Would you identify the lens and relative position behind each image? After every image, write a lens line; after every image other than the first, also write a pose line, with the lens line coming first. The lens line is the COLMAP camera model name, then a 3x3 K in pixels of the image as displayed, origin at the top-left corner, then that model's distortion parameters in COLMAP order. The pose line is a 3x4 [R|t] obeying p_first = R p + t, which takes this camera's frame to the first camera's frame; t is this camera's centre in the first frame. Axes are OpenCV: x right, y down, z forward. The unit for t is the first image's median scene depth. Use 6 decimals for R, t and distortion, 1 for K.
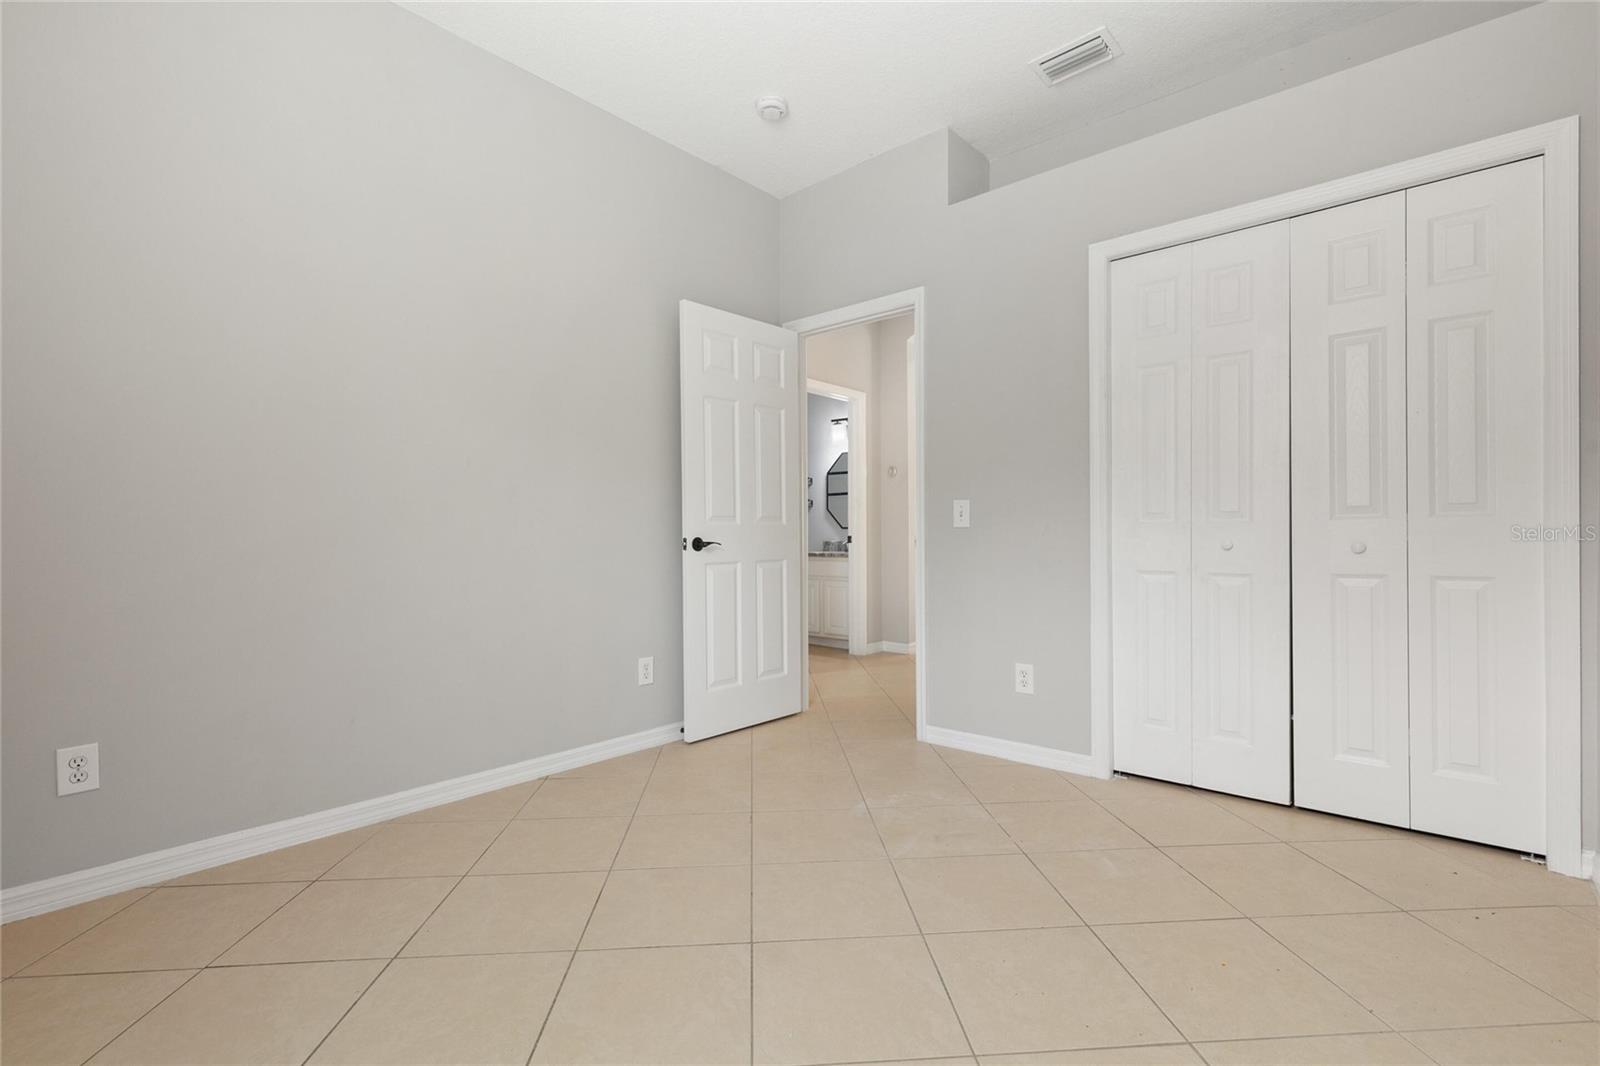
lens RADIAL K [[704.7, 0, 800.0], [0, 704.7, 533.0], [0, 0, 1]] dist [0.000406, -0.000118]
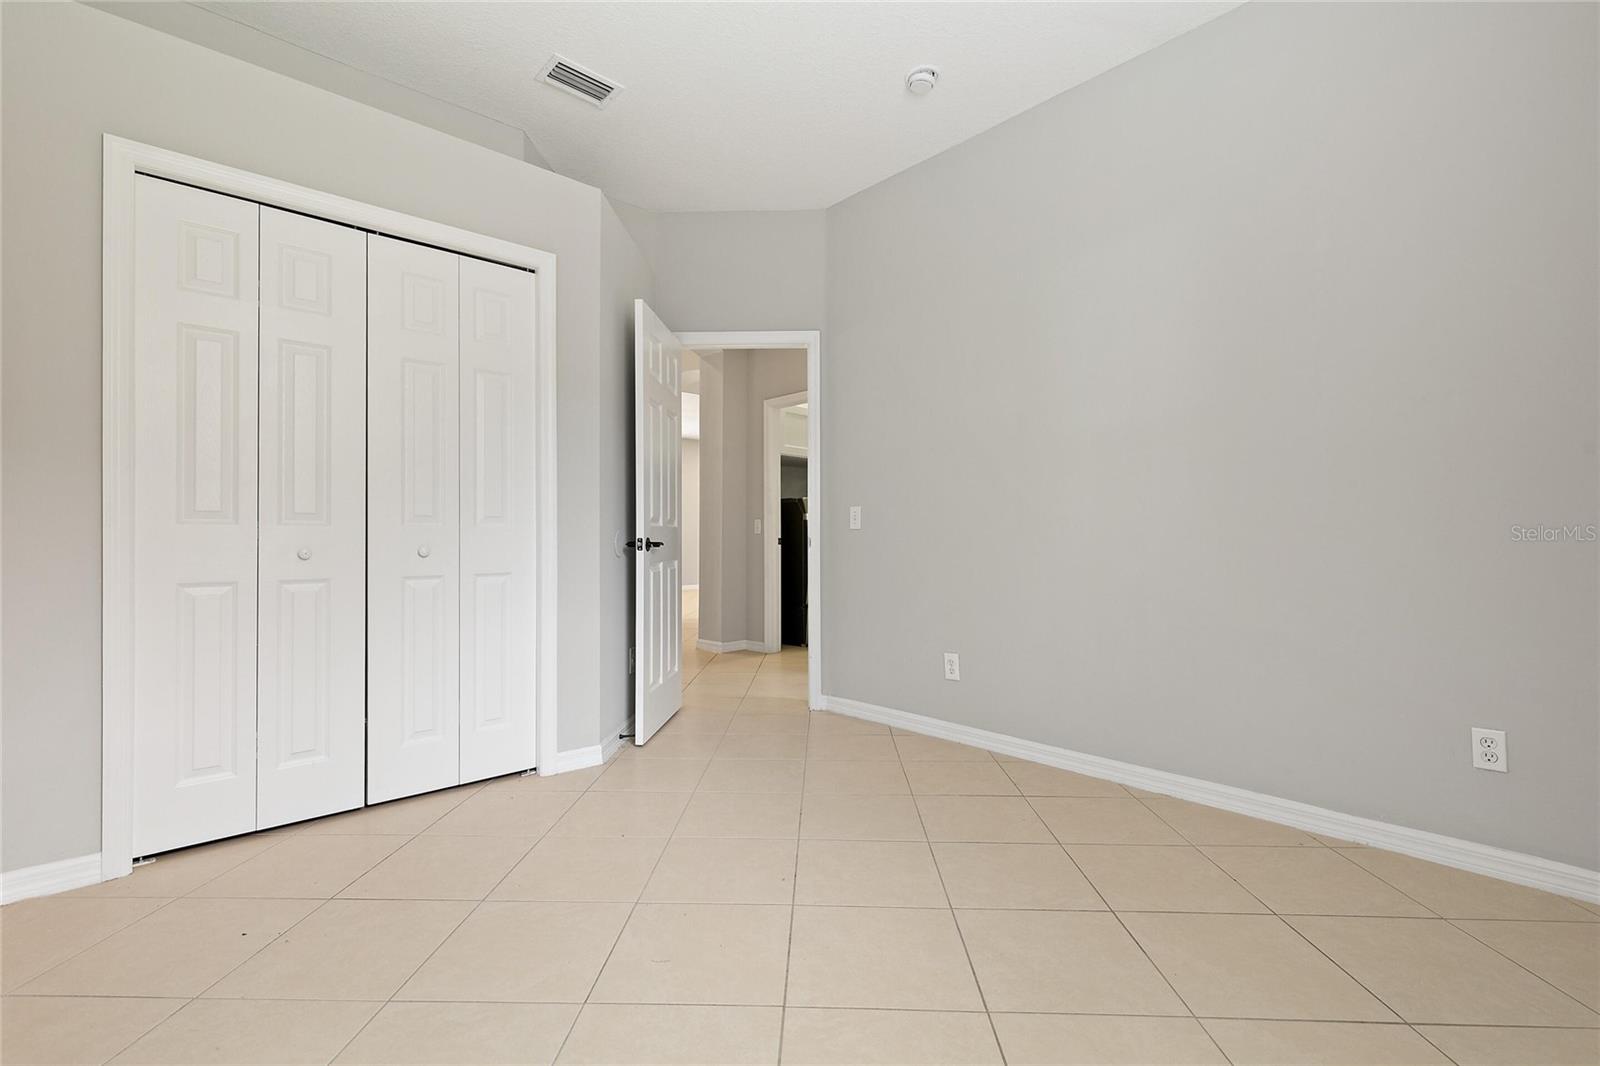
lens RADIAL K [[743.0, 0, 800.0], [0, 743.0, 533.0], [0, 0, 1]] dist [0.000106, 0.000070]
pose [[0.104105, 0.012014, 0.994494, -0.261157], [-0.001385, 0.999928, -0.011935, 0.003621], [-0.994565, -0.000135, 0.104114, 0.223770]]
